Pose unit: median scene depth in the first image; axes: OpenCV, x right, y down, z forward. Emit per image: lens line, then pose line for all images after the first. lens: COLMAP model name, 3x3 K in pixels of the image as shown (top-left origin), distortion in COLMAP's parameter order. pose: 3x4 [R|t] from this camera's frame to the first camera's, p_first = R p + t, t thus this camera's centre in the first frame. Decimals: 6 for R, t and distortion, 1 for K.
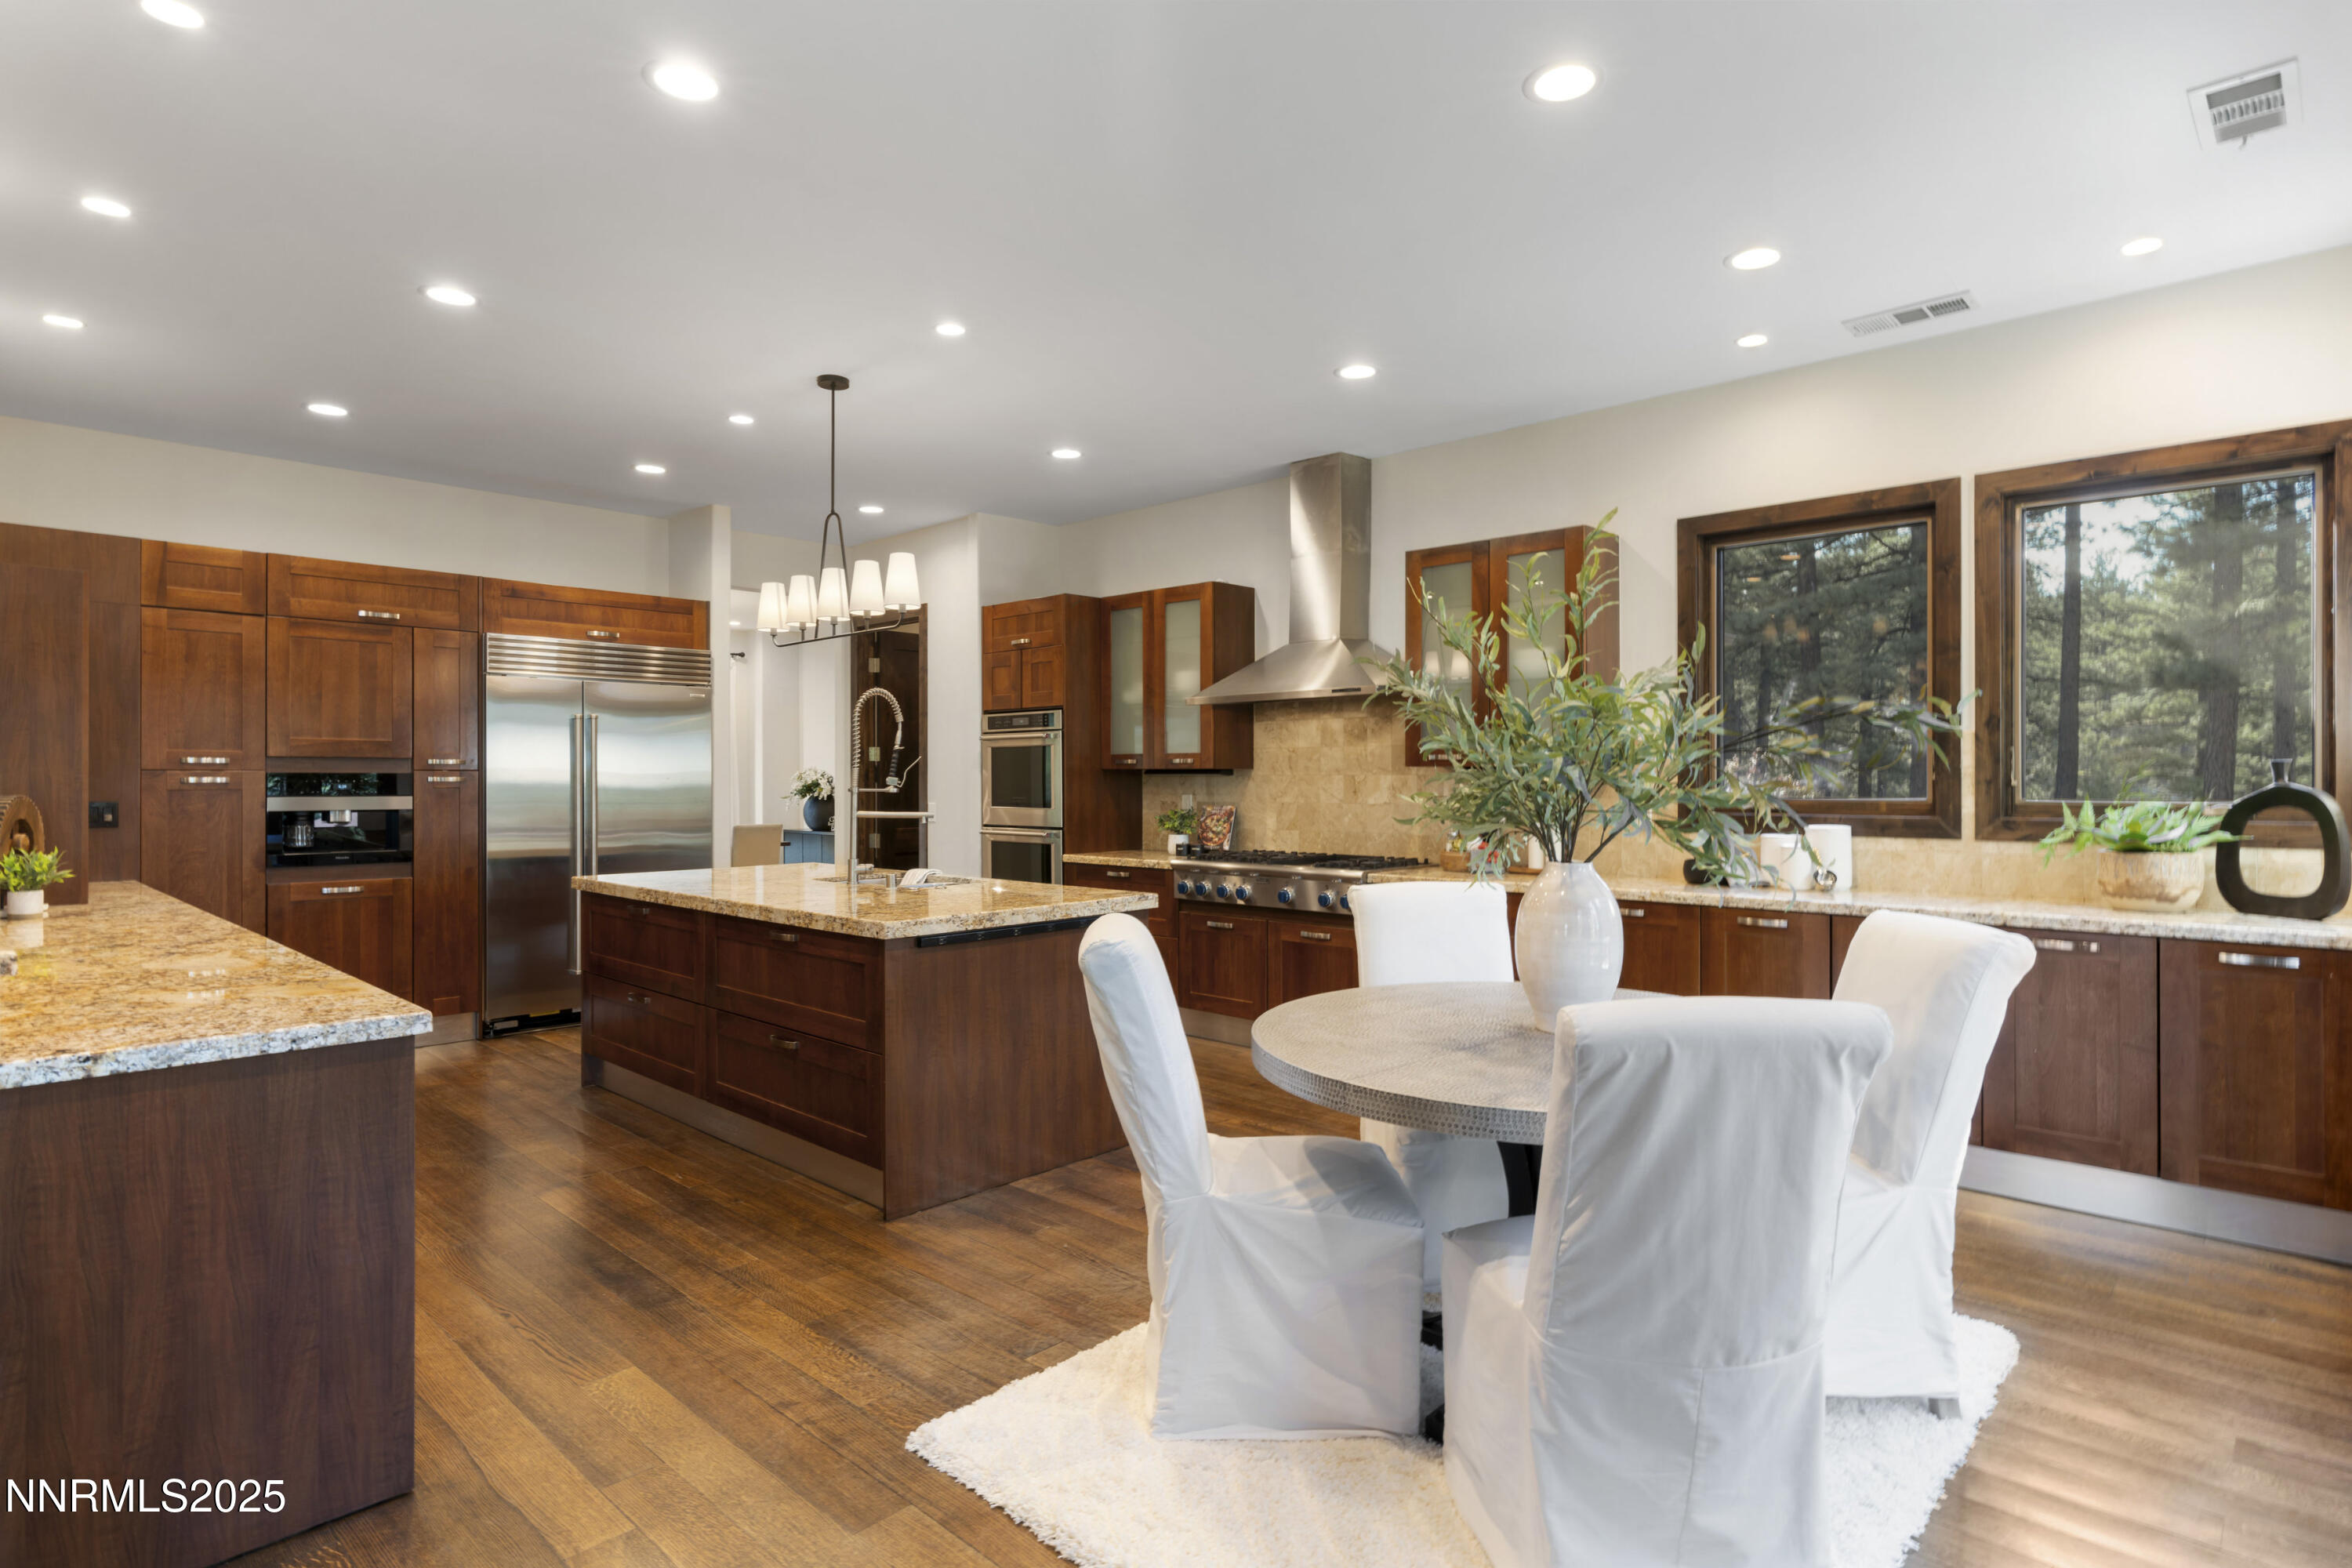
lens RADIAL K [[1202.8, 0, 1197.3], [0, 1202.8, 782.9], [0, 0, 1]] dist [-0.001954, -0.001399]
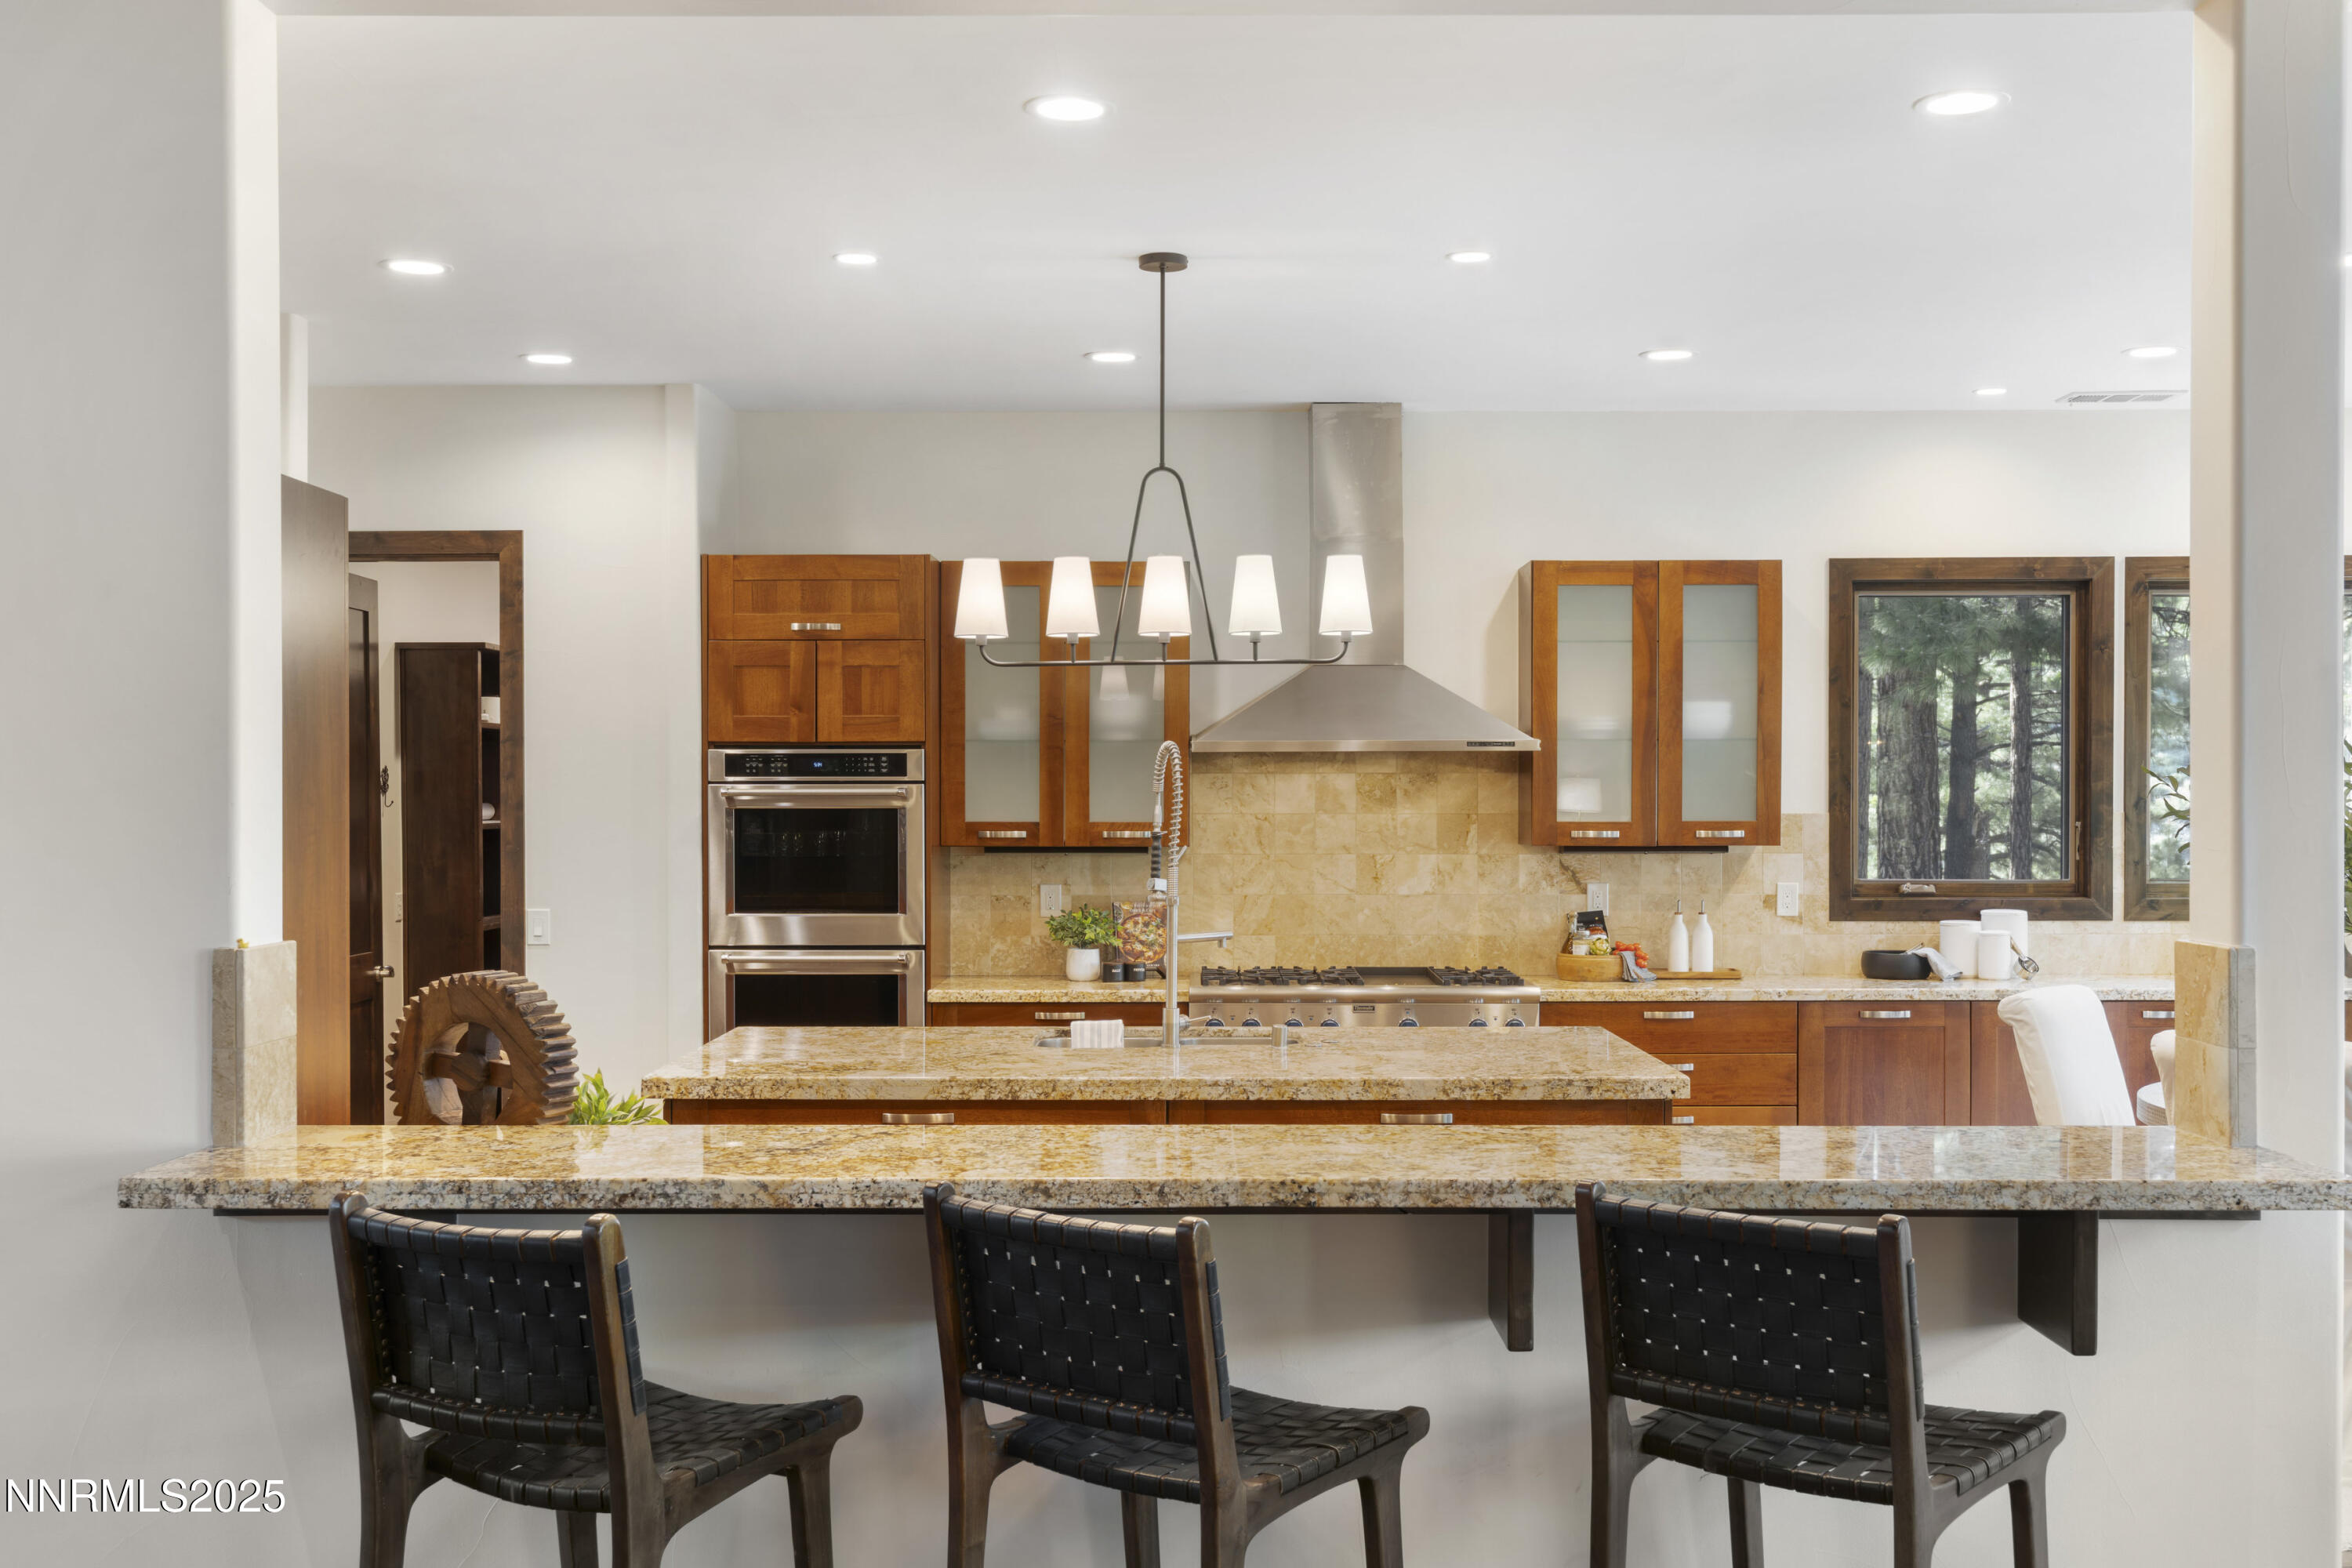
lens RADIAL K [[2309.3, 0, 1170.5], [0, 2309.3, 824.8], [0, 0, 1]] dist [-0.004641, 0.000000]
pose [[0.745943, -0.006066, 0.665983, -0.968000], [0.002570, 0.999977, 0.006229, -0.036472], [-0.666005, -0.002934, 0.745941, 0.072882]]
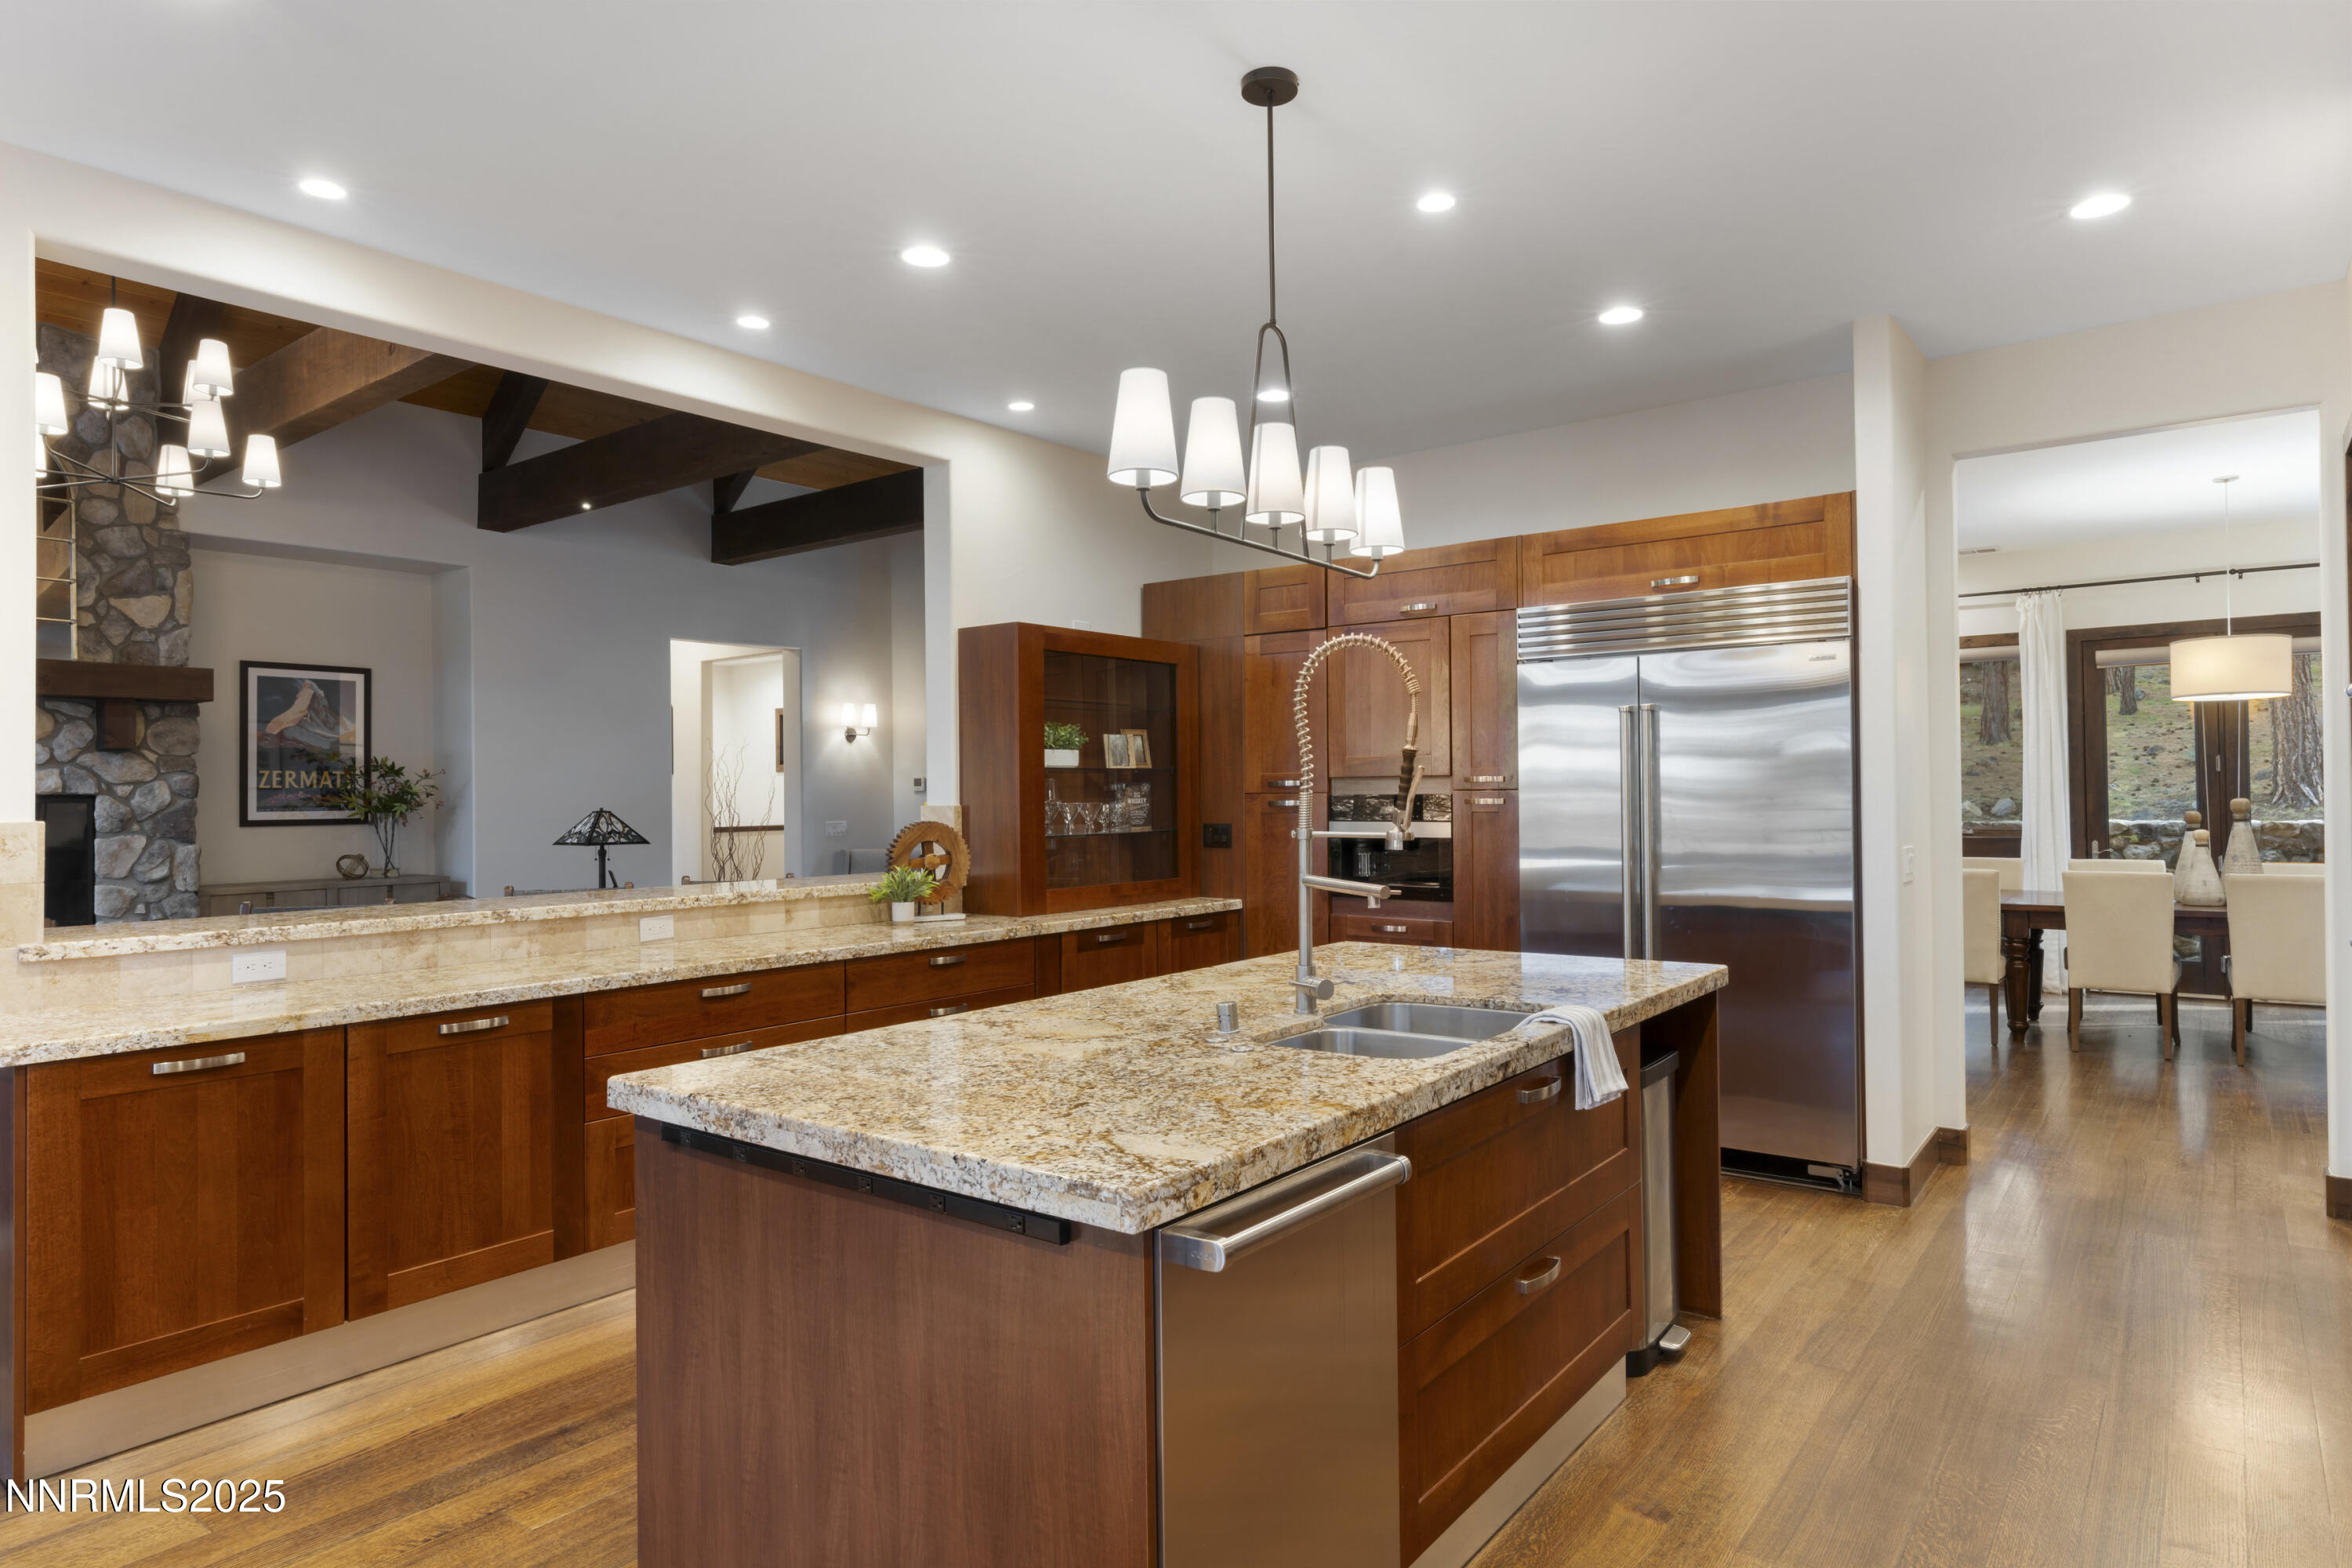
lens RADIAL K [[1341.4, 0, 1178.1], [0, 1341.4, 782.6], [0, 0, 1]] dist [-0.002420, 0.001134]
pose [[0.088517, -0.008215, -0.996041, 0.259033], [0.007412, 0.999944, -0.007589, -0.010881], [0.996047, -0.006710, 0.088573, 0.787328]]
